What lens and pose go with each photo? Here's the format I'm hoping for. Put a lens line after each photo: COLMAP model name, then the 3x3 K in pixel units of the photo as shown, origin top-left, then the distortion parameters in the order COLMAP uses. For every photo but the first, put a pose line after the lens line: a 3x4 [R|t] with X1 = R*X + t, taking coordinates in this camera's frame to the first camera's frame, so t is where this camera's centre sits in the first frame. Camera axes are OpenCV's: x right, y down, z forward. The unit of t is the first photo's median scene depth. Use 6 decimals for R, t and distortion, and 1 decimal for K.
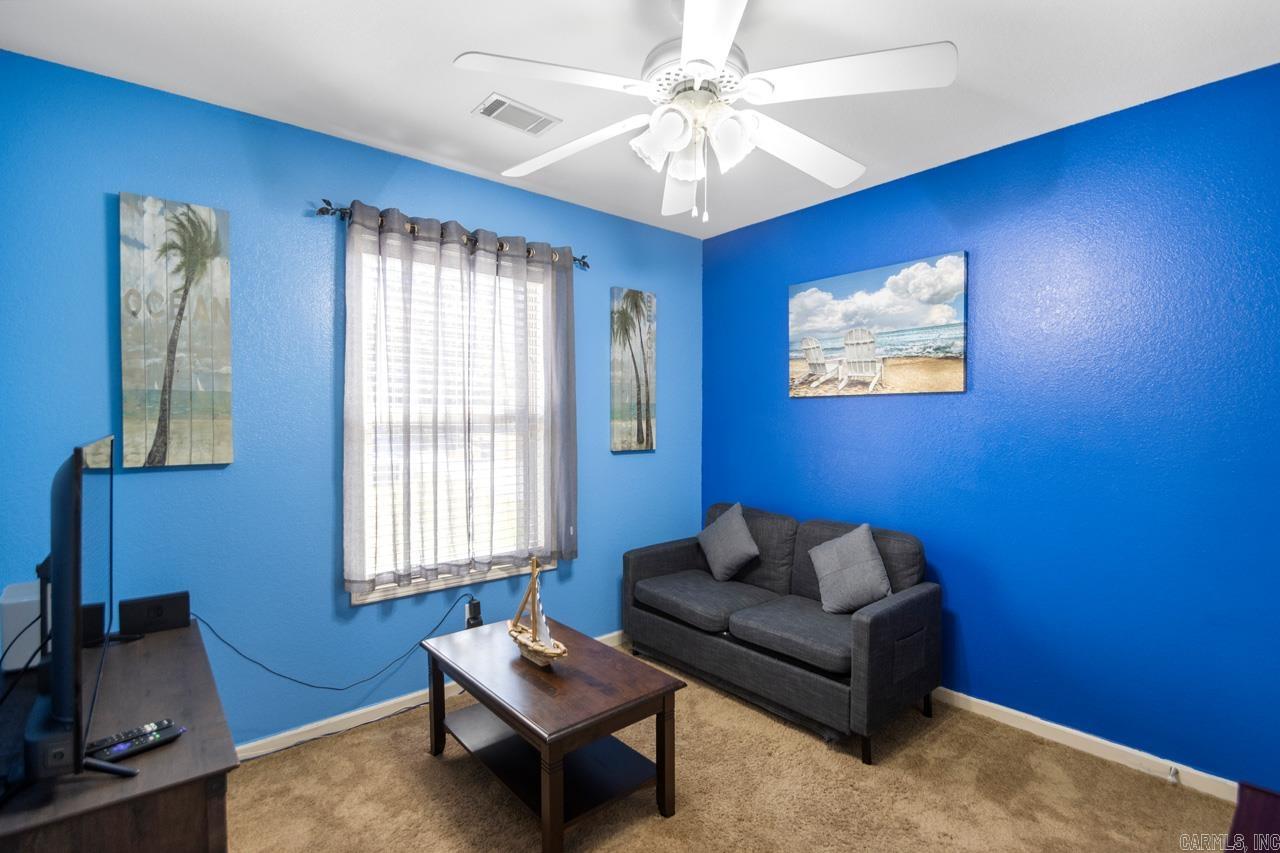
lens RADIAL K [[599.8, 0, 650.6], [0, 599.8, 416.9], [0, 0, 1]] dist [0.021133, -0.017230]
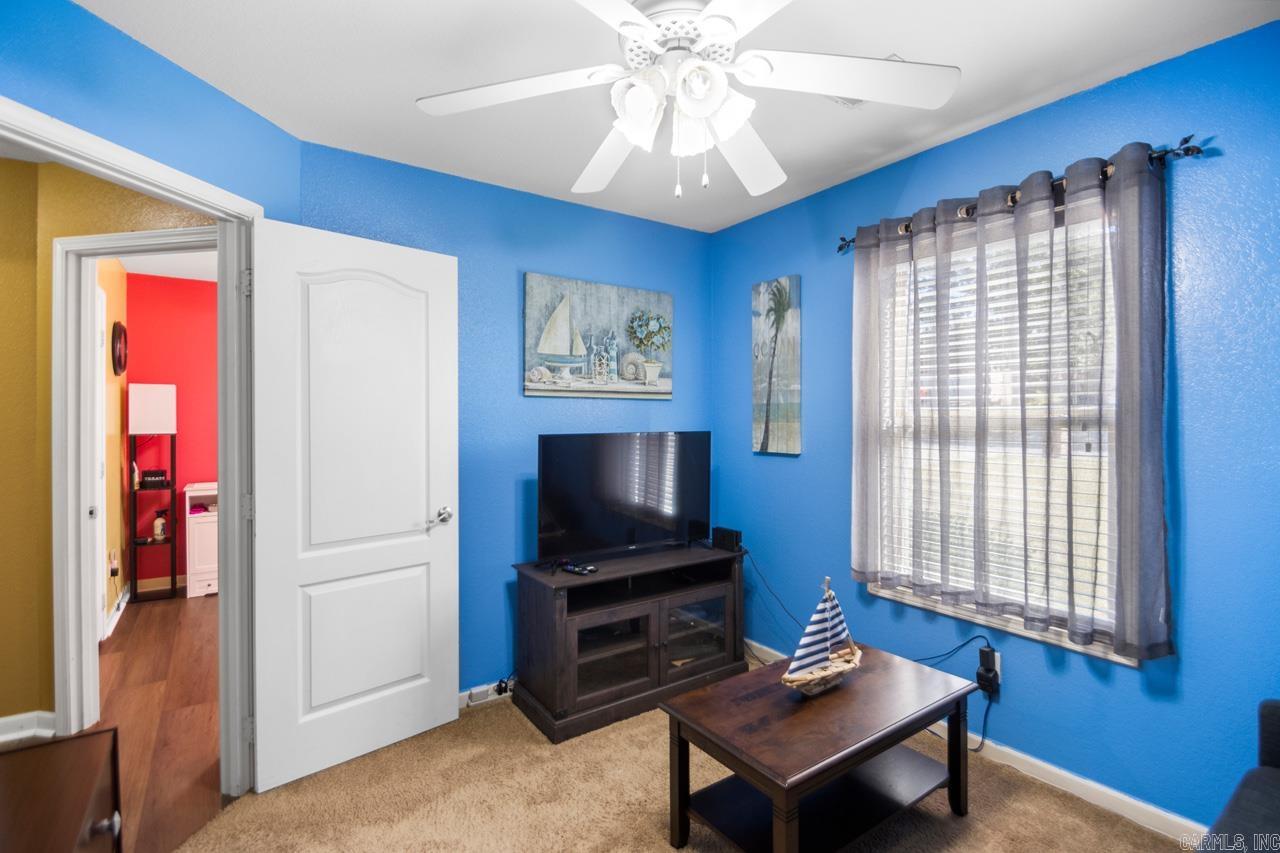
lens RADIAL K [[599.8, 0, 650.6], [0, 599.8, 416.9], [0, 0, 1]] dist [0.021133, -0.017230]
pose [[-0.100077, -0.003937, -0.994972, 0.735782], [-0.001657, 0.999991, -0.003790, -0.003328], [0.994978, 0.001269, -0.100082, 0.823076]]
